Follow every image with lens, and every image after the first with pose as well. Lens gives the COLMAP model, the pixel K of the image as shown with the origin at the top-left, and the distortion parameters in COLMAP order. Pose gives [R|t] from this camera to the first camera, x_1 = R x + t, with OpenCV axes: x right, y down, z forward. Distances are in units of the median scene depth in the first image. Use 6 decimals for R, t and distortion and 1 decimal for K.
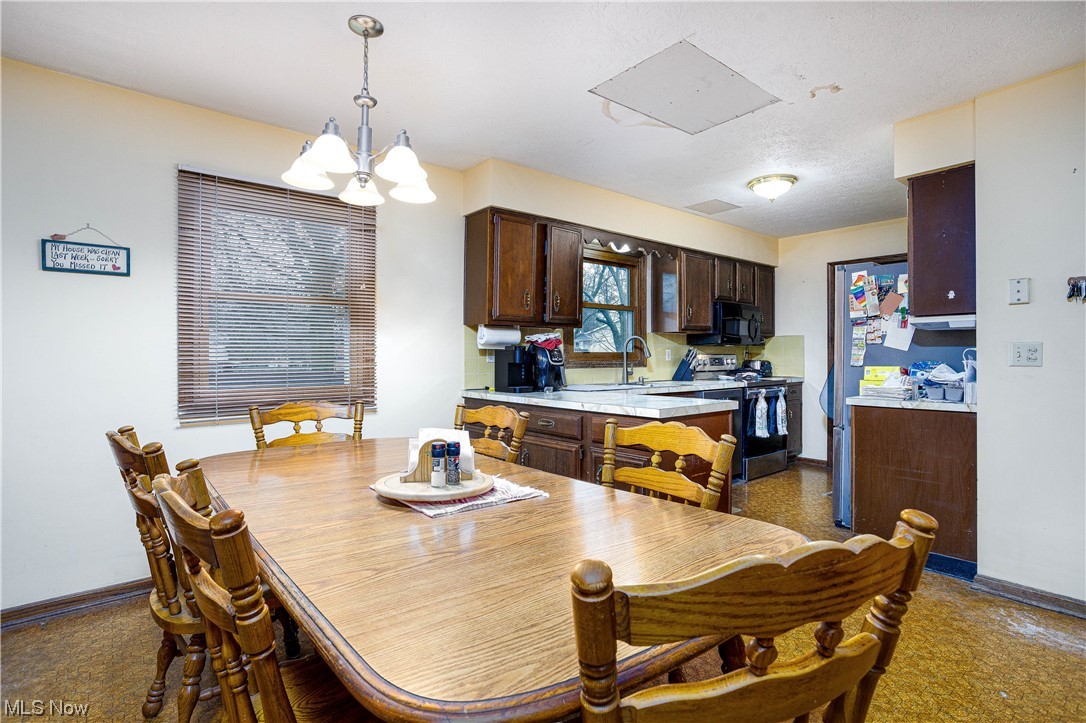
lens RADIAL K [[529.8, 0, 543.7], [0, 529.8, 358.9], [0, 0, 1]] dist [-0.013935, 0.000326]
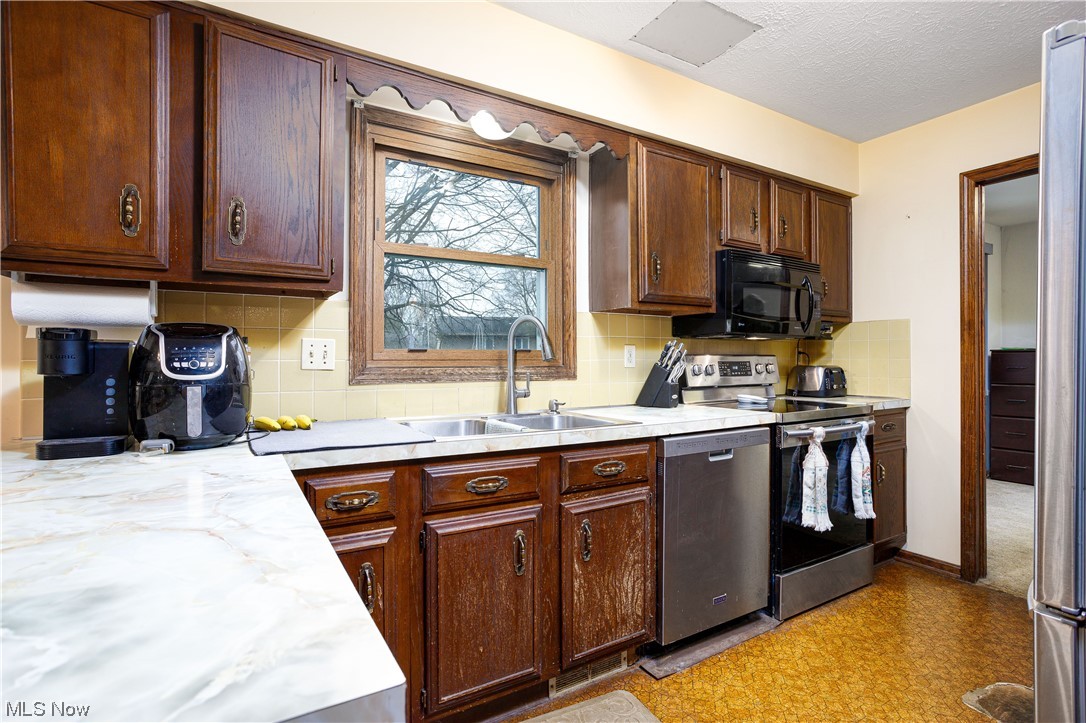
lens RADIAL K [[529.8, 0, 542.3], [0, 529.8, 362.3], [0, 0, 1]] dist [-0.013935, 0.000326]
pose [[0.989538, 0.000588, -0.144273, 0.227031], [-0.000868, 0.999998, -0.001879, -0.000319], [0.144272, 0.001985, 0.989536, 0.472574]]
